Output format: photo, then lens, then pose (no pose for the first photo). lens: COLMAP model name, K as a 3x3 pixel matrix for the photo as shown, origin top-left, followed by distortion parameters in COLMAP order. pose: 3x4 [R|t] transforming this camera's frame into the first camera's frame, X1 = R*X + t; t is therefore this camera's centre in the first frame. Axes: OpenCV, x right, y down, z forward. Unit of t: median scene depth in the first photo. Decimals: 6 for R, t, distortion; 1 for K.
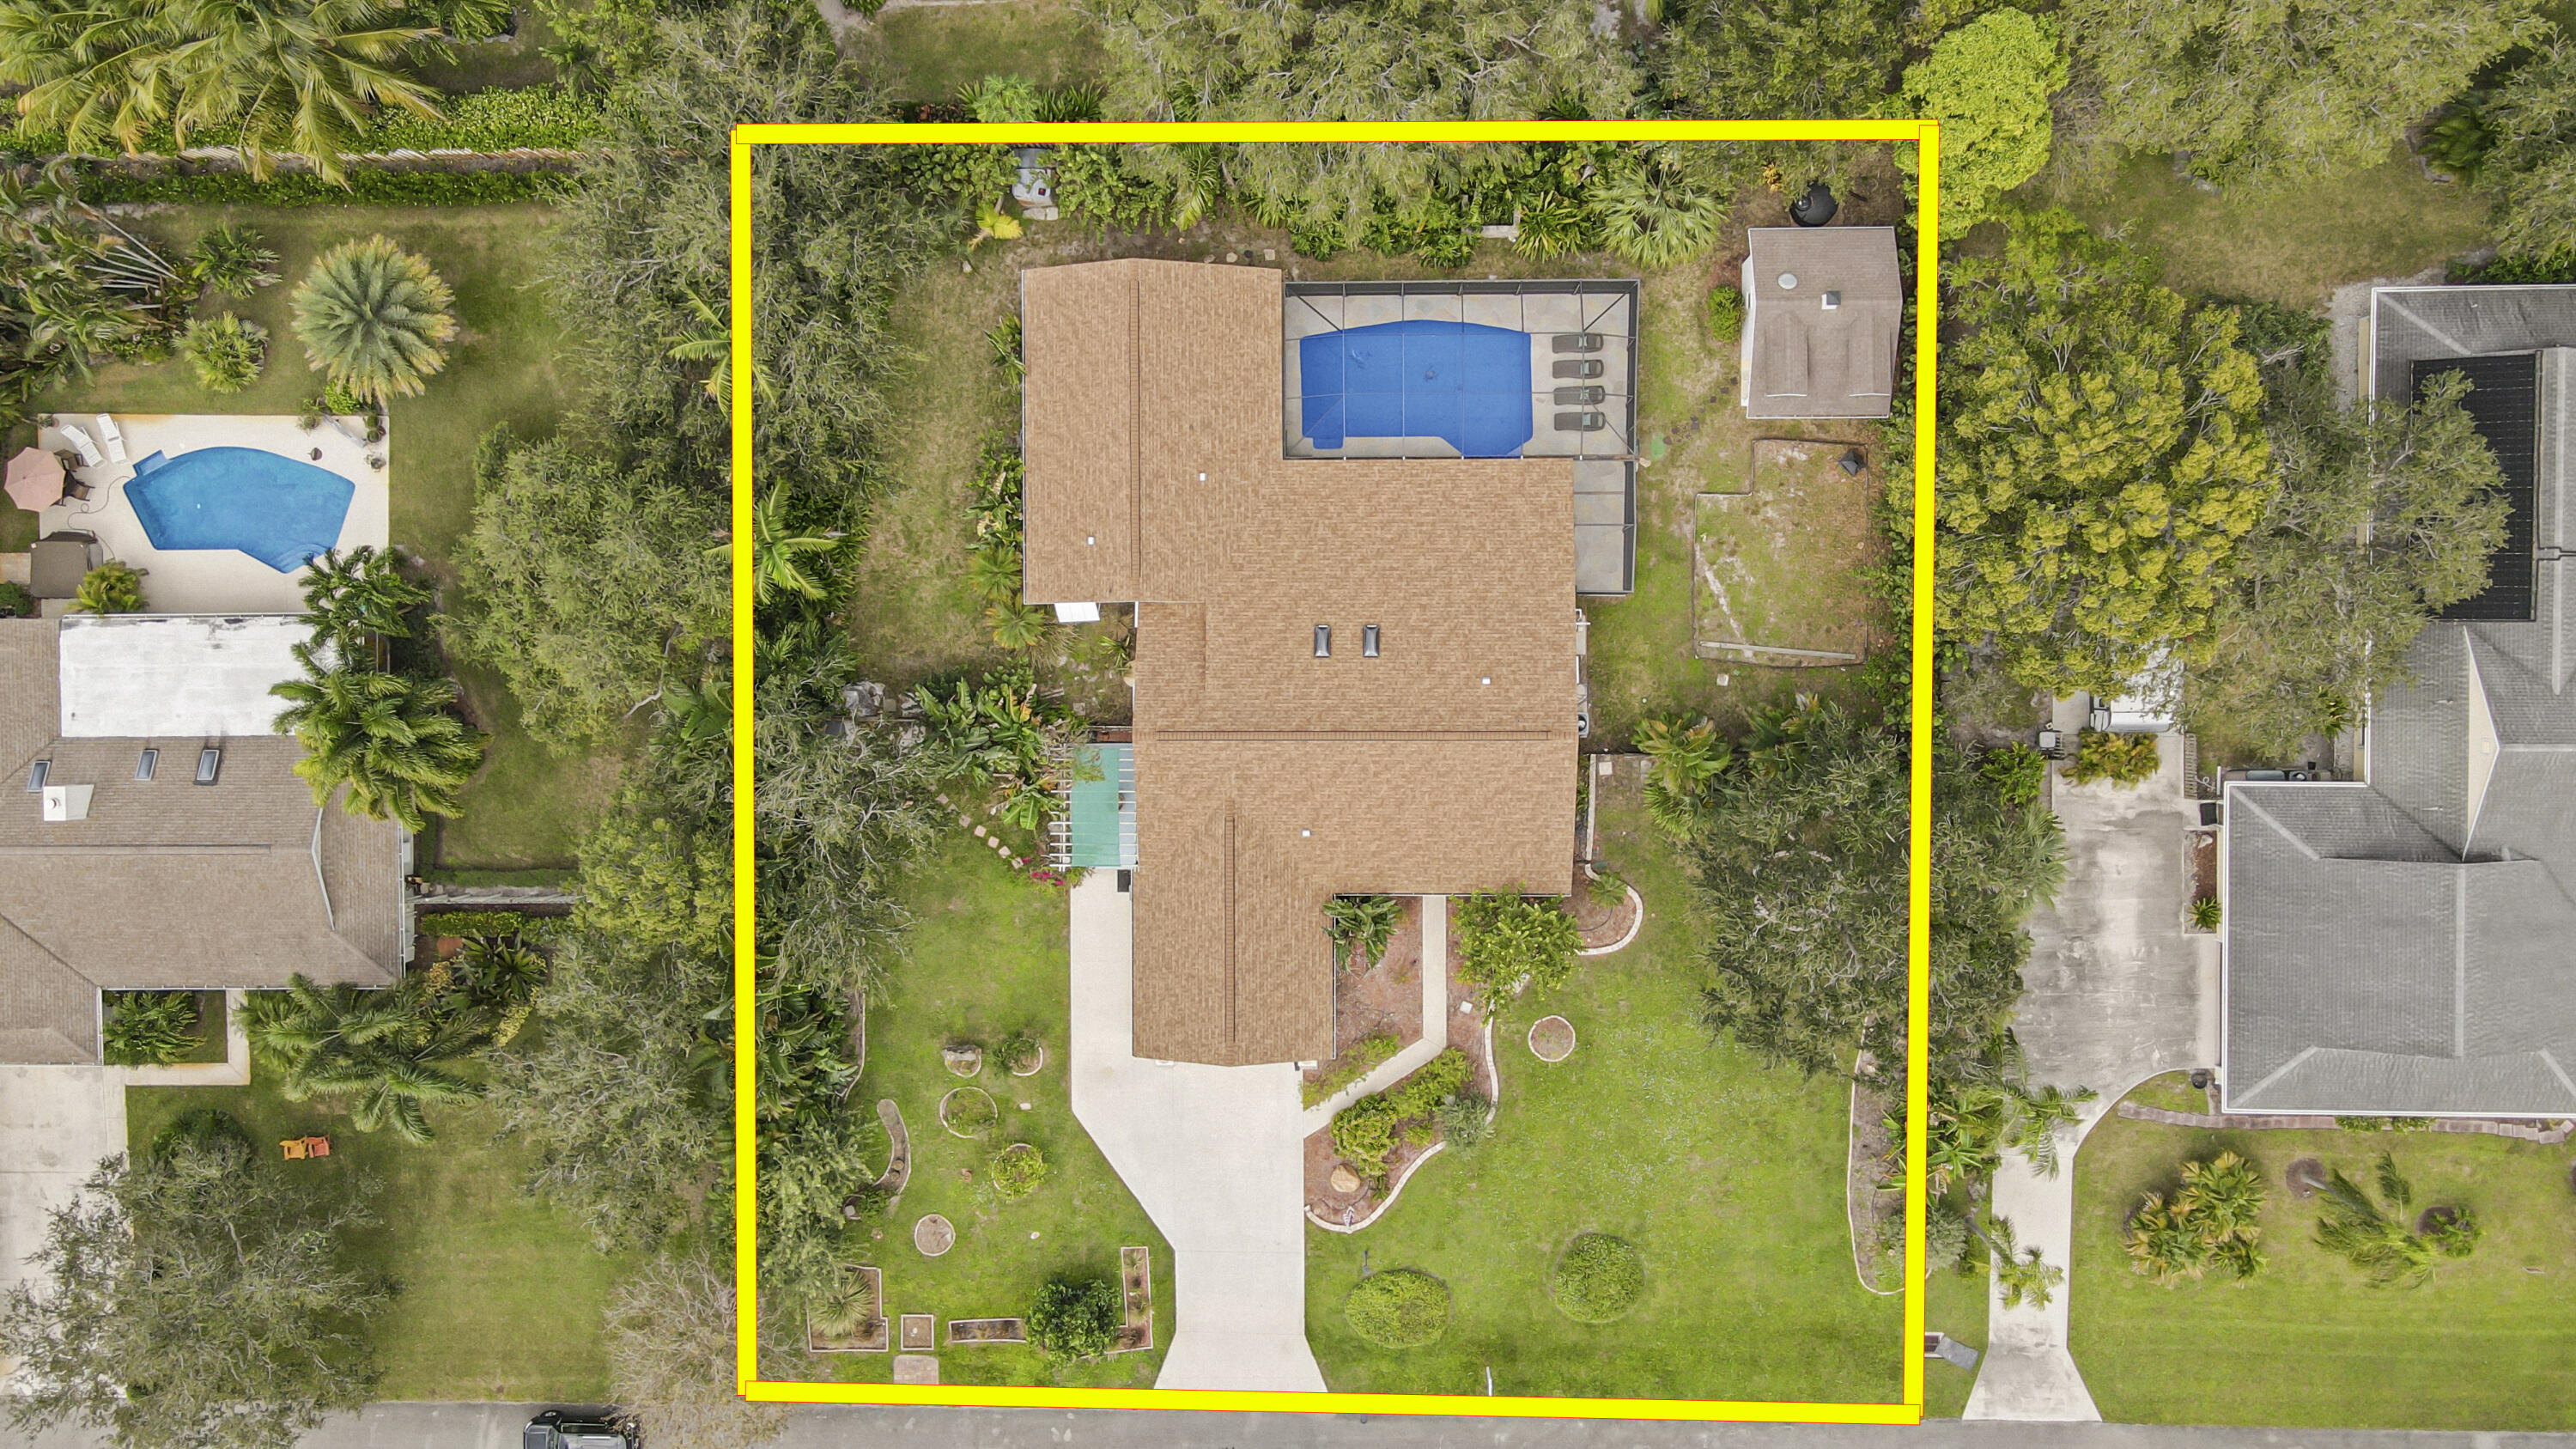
lens RADIAL K [[1922.9, 0, 1295.4], [0, 1922.9, 726.5], [0, 0, 1]] dist [-0.030661, 0.055394]
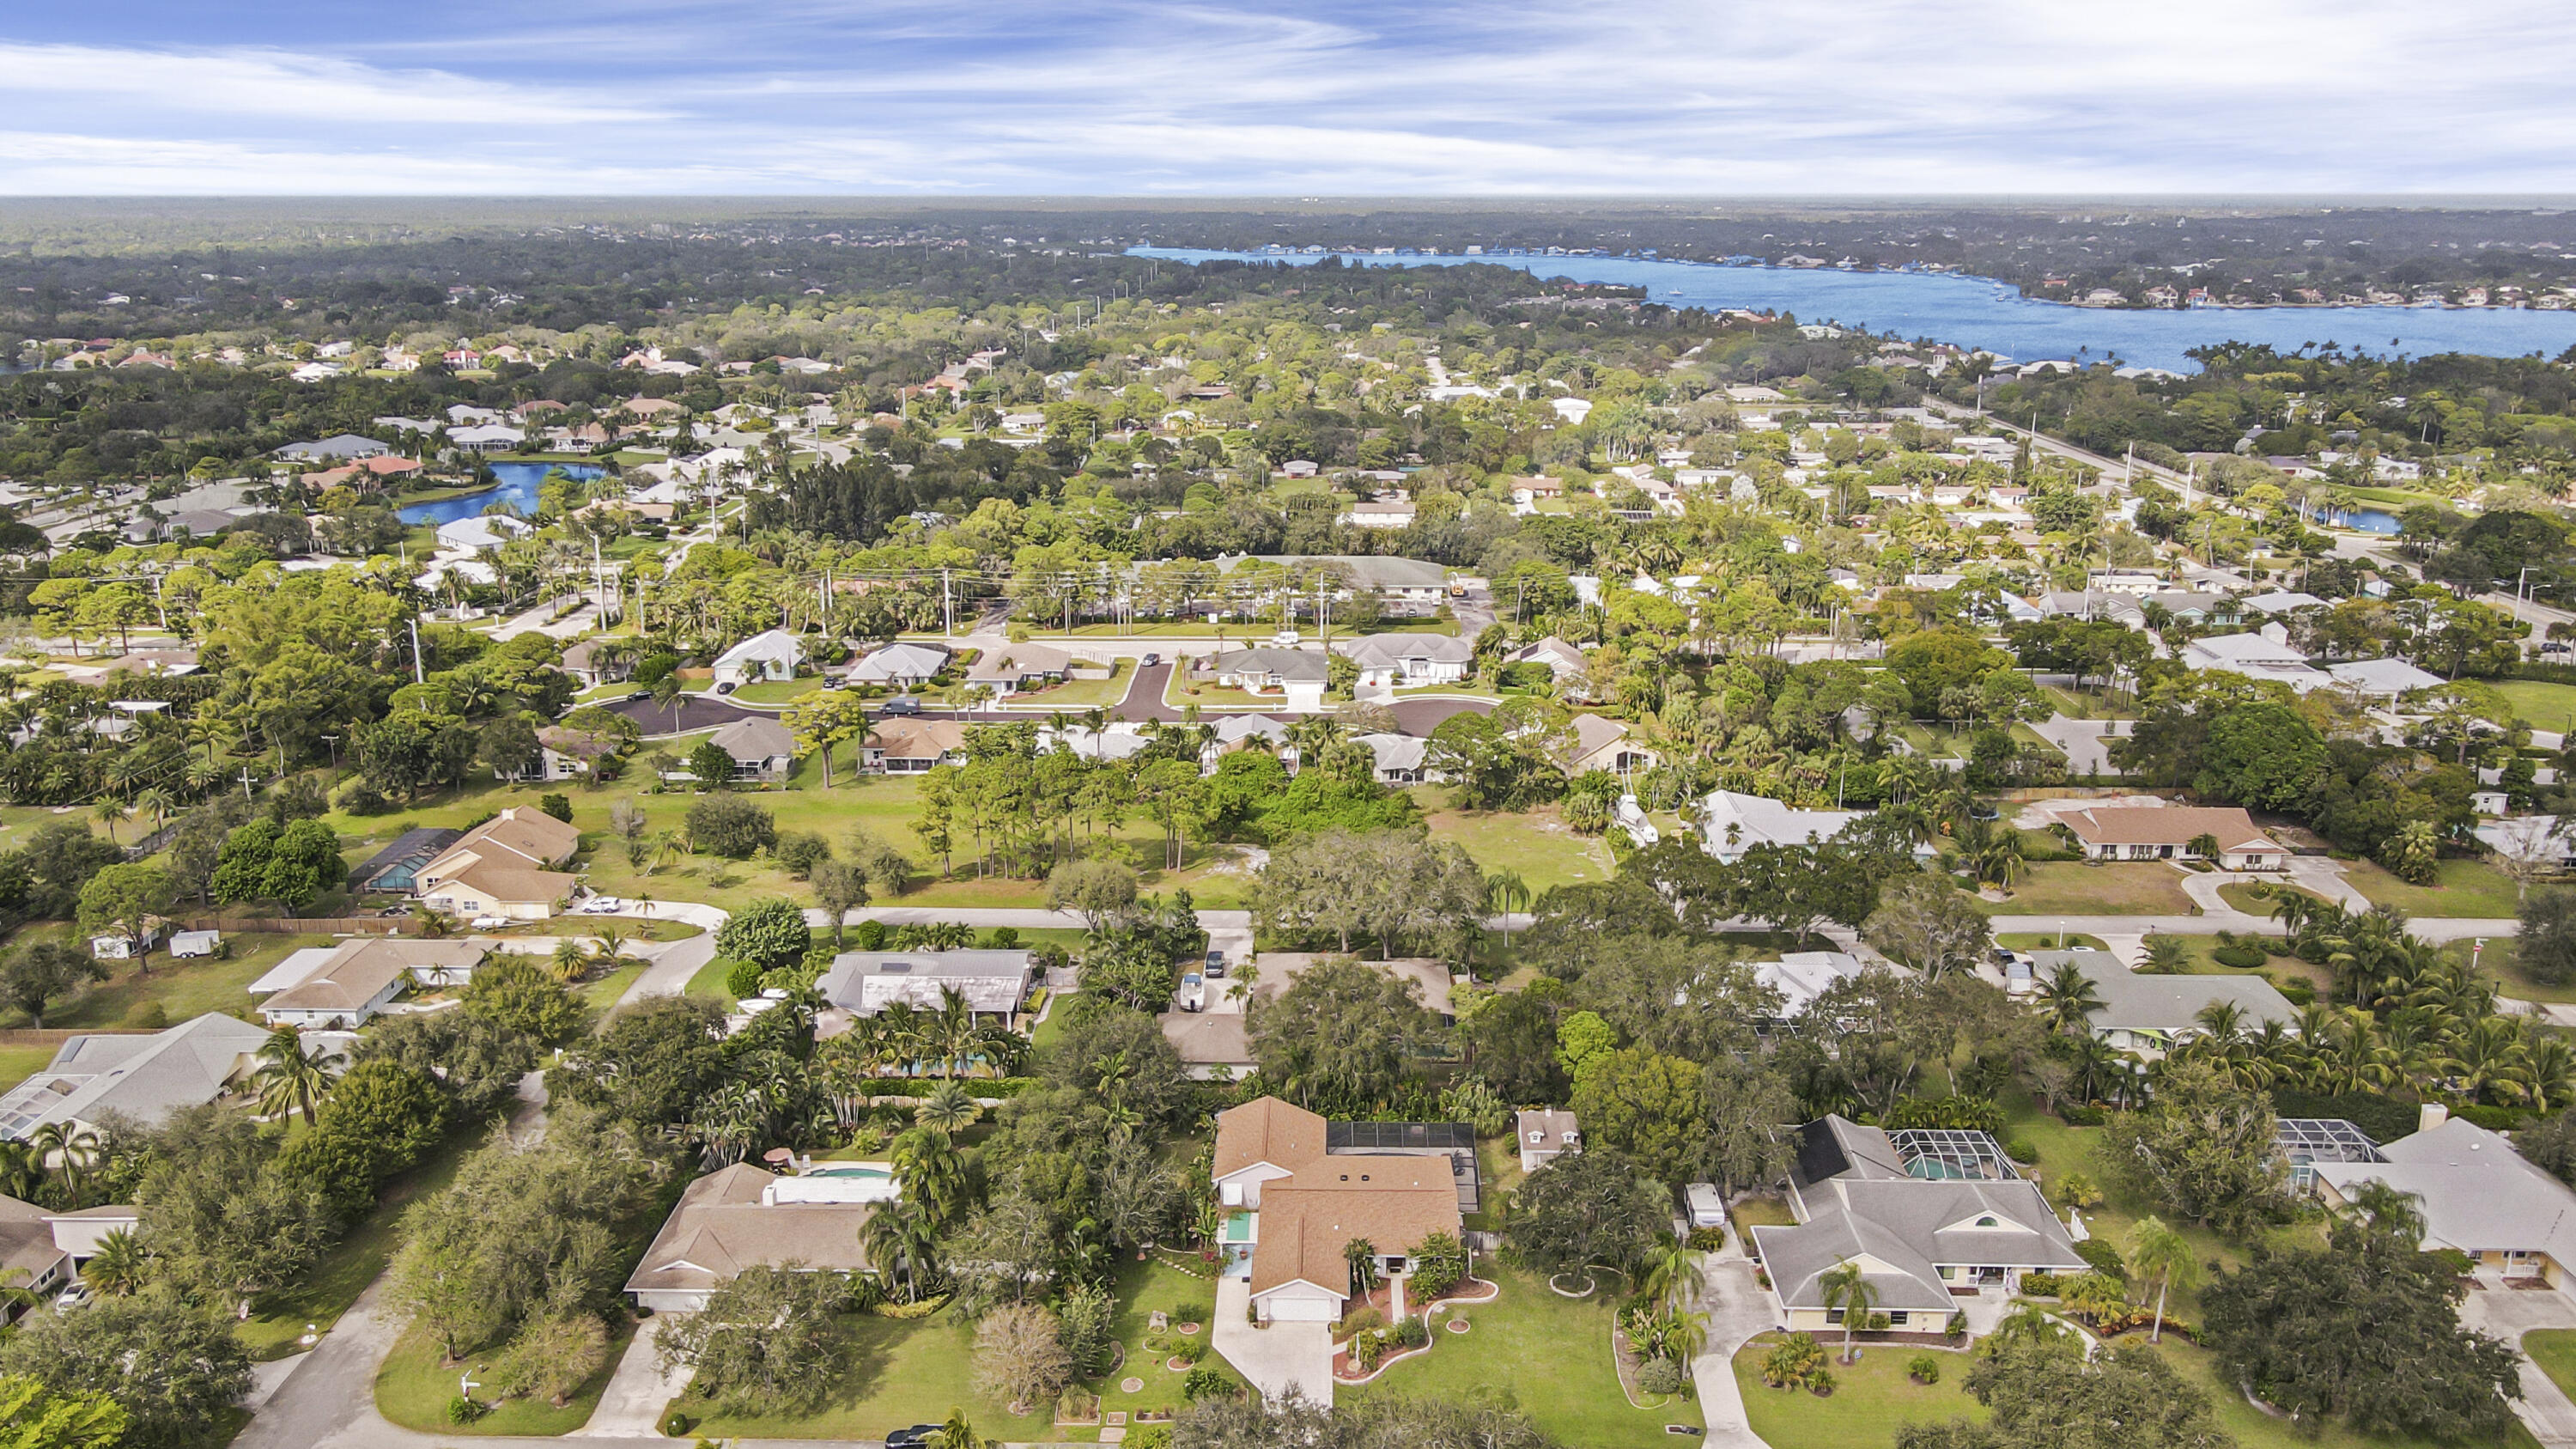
lens RADIAL K [[1922.9, 0, 1295.4], [0, 1922.9, 726.5], [0, 0, 1]] dist [-0.030661, 0.055394]
pose [[0.998680, 0.050412, -0.009894, -0.046569], [-0.021982, 0.245247, -0.969211, 1.945113], [-0.046433, 0.968149, 0.246031, -0.078620]]
